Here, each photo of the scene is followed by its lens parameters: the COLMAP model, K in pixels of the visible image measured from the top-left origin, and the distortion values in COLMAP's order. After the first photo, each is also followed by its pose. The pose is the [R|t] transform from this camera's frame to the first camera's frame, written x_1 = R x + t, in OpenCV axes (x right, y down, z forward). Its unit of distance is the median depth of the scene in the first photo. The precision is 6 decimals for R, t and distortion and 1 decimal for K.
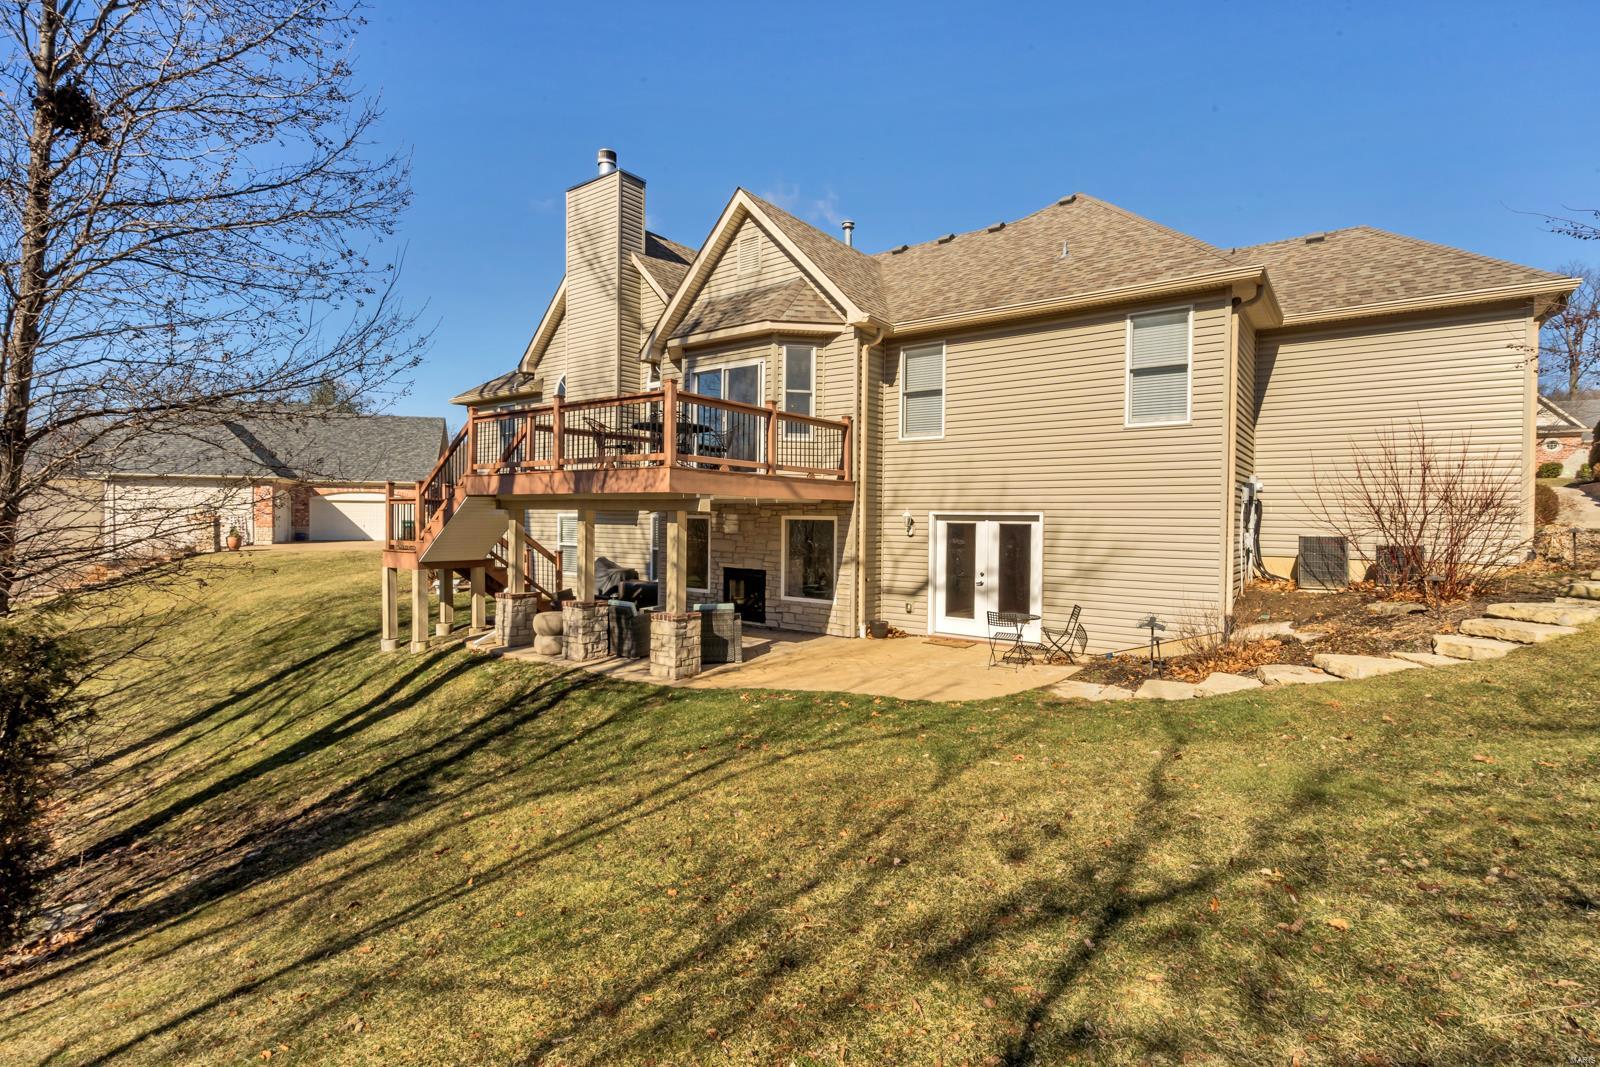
lens RADIAL K [[726.8, 0, 815.2], [0, 726.8, 526.1], [0, 0, 1]] dist [-0.000726, 0.000326]
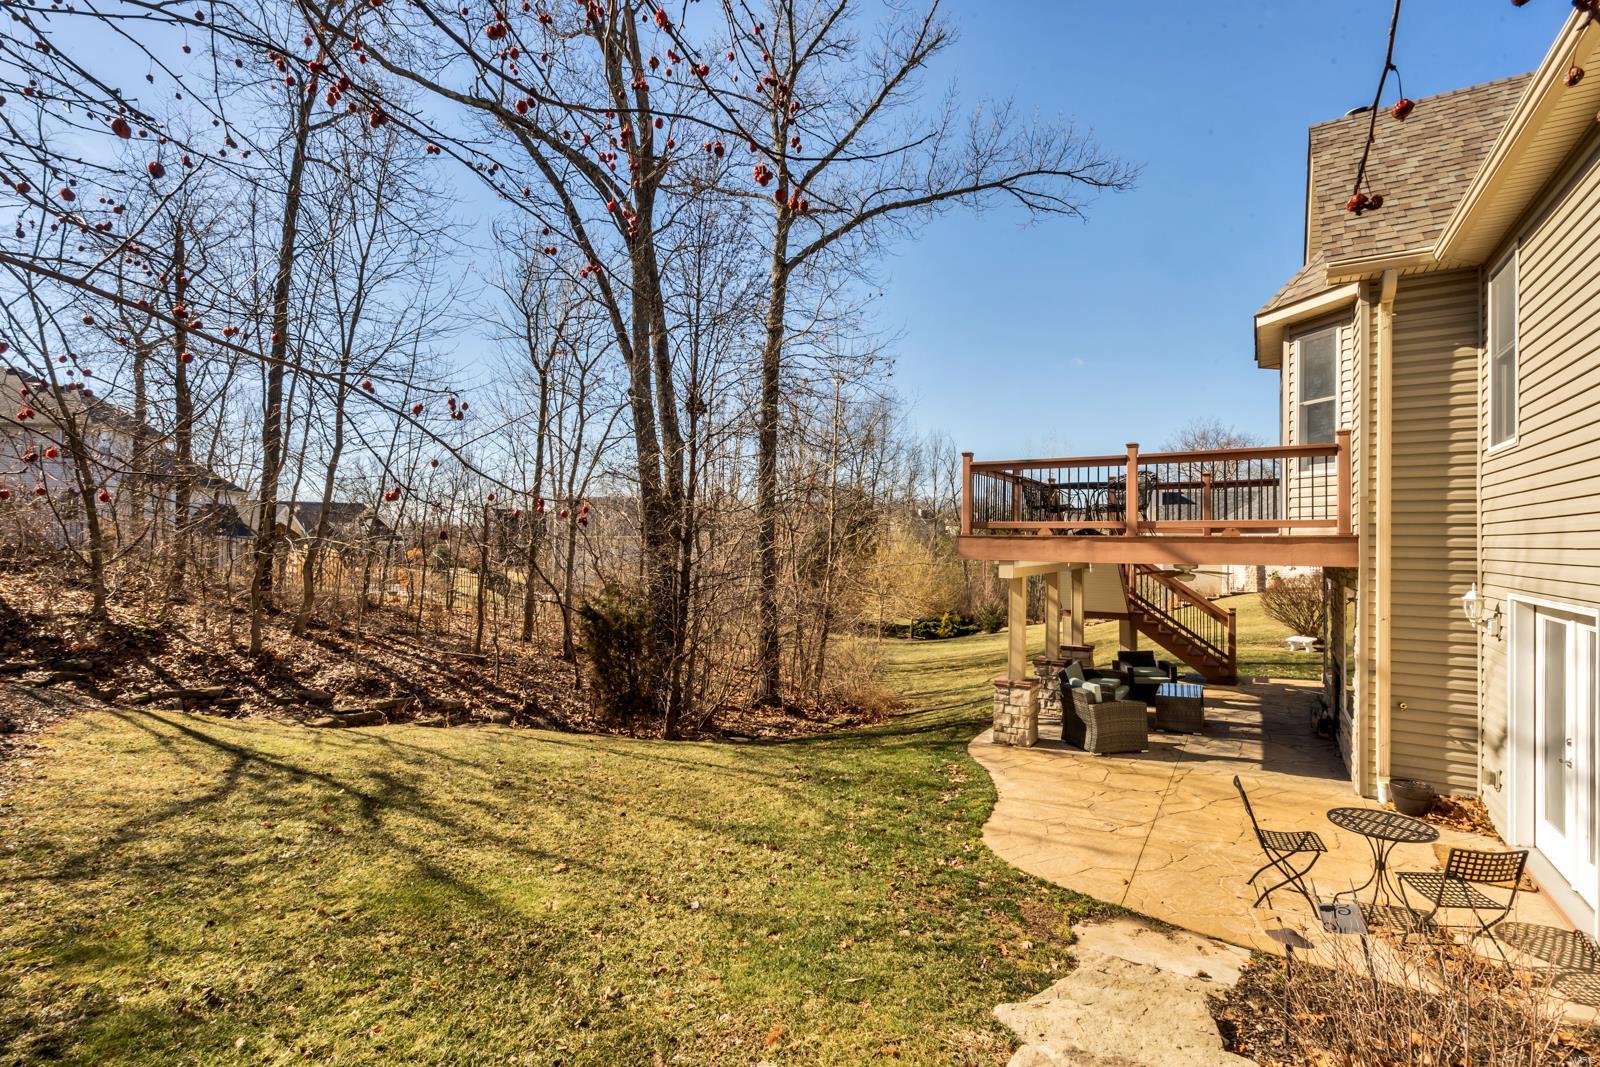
lens RADIAL K [[726.8, 0, 812.9], [0, 726.8, 542.4], [0, 0, 1]] dist [-0.000726, 0.000326]
pose [[0.088445, -0.010080, -0.996030, 0.607403], [-0.019191, 0.999746, -0.011822, -0.039909], [0.995896, 0.020160, 0.088229, 0.490741]]
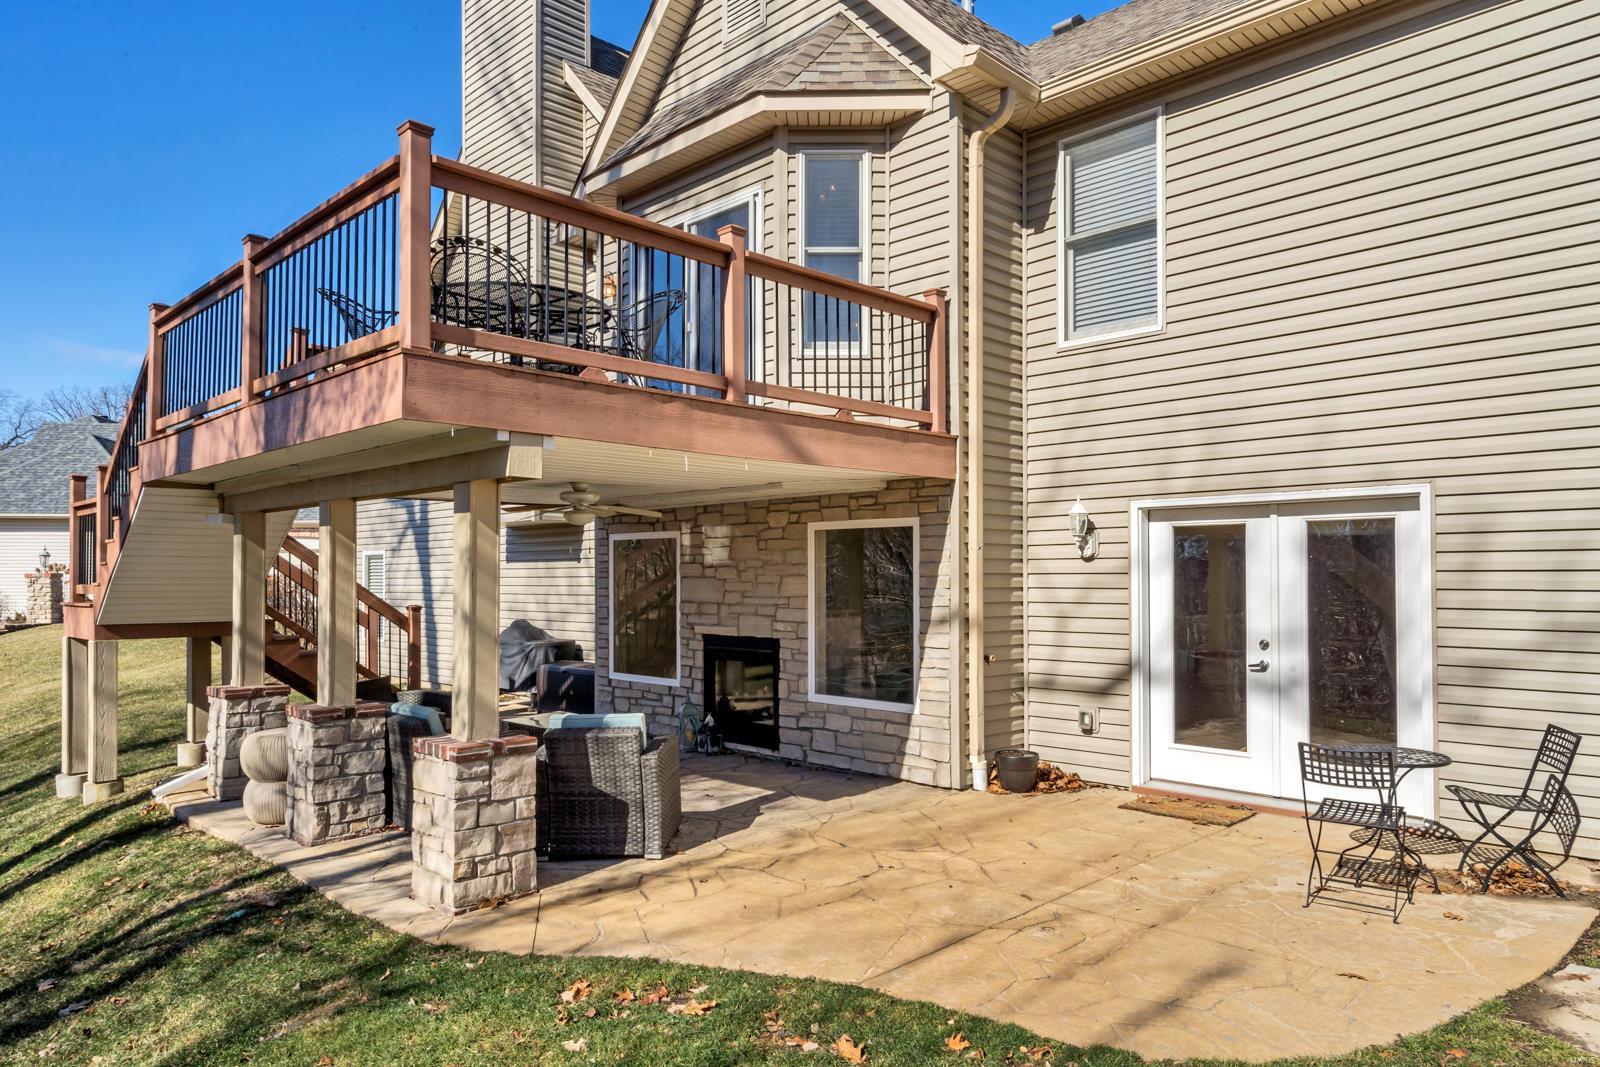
lens RADIAL K [[1036.3, 0, 812.5], [0, 1036.3, 552.8], [0, 0, 1]] dist [0.020062, 0.003130]
pose [[0.988616, -0.015731, -0.149634, 0.060946], [0.010582, 0.999326, -0.035150, 0.030847], [0.150086, 0.033167, 0.988117, 0.357347]]
